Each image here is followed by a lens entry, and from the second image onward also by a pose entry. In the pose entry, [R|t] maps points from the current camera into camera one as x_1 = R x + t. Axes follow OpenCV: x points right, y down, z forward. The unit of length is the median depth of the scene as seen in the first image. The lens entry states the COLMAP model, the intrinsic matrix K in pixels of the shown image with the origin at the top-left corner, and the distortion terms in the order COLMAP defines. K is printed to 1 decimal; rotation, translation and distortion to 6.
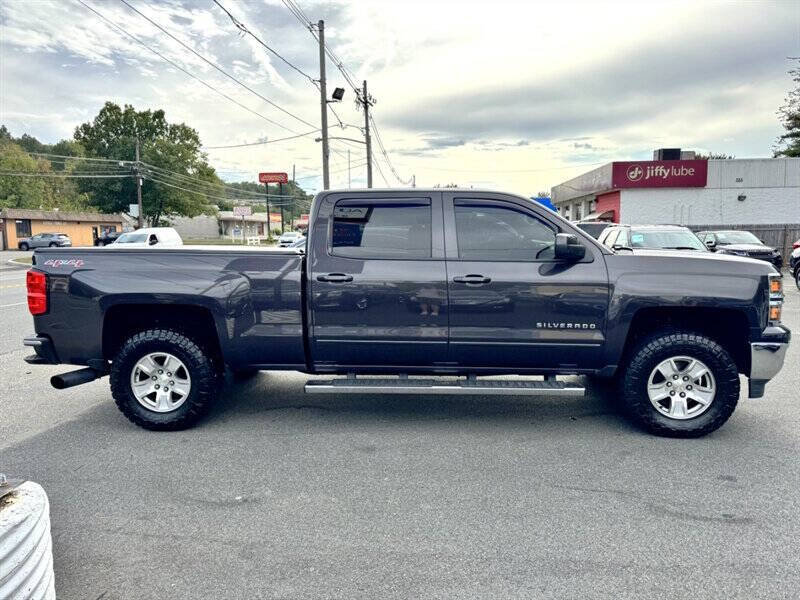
lens RADIAL K [[576.9, 0, 397.7], [0, 576.9, 300.8], [0, 0, 1]] dist [0.004417, -0.013214]
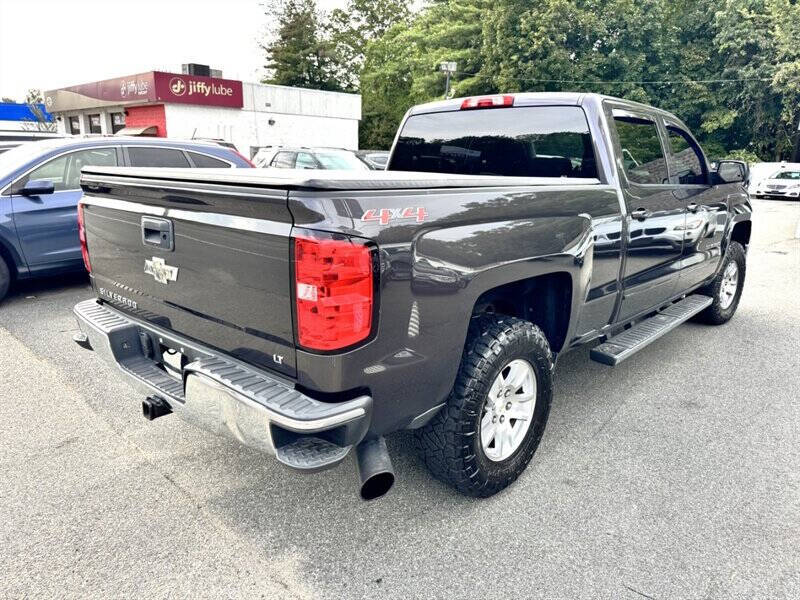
lens RADIAL K [[576.9, 0, 401.9], [0, 576.9, 305.0], [0, 0, 1]] dist [0.004417, -0.013214]
pose [[0.620534, -0.171187, 0.765267, -0.103179], [0.060777, 0.983445, 0.170710, -0.007862], [-0.781821, -0.059421, 0.620665, 0.083749]]
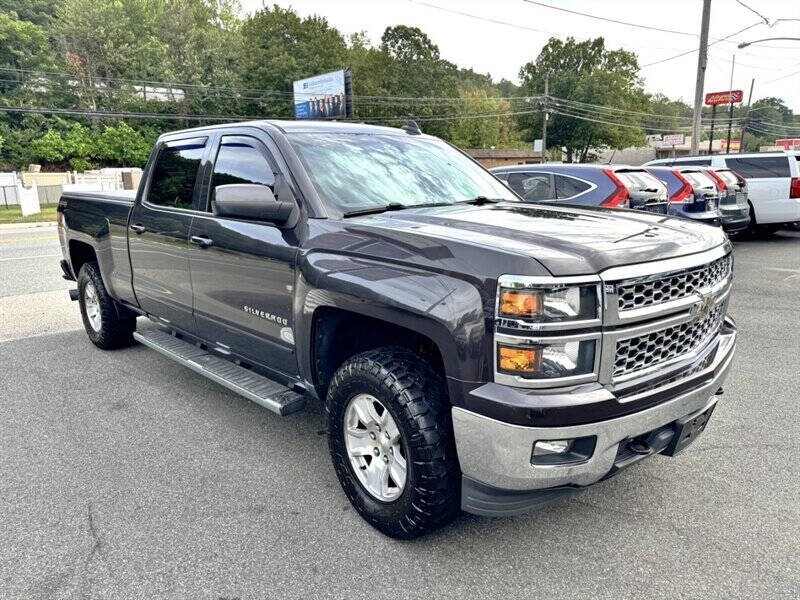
lens RADIAL K [[576.9, 0, 397.8], [0, 576.9, 299.5], [0, 0, 1]] dist [0.004417, -0.013214]
pose [[0.718390, 0.138779, -0.681657, 0.097725], [-0.061982, 0.988771, 0.135982, -0.009045], [0.692873, -0.055438, 0.718925, 0.065761]]
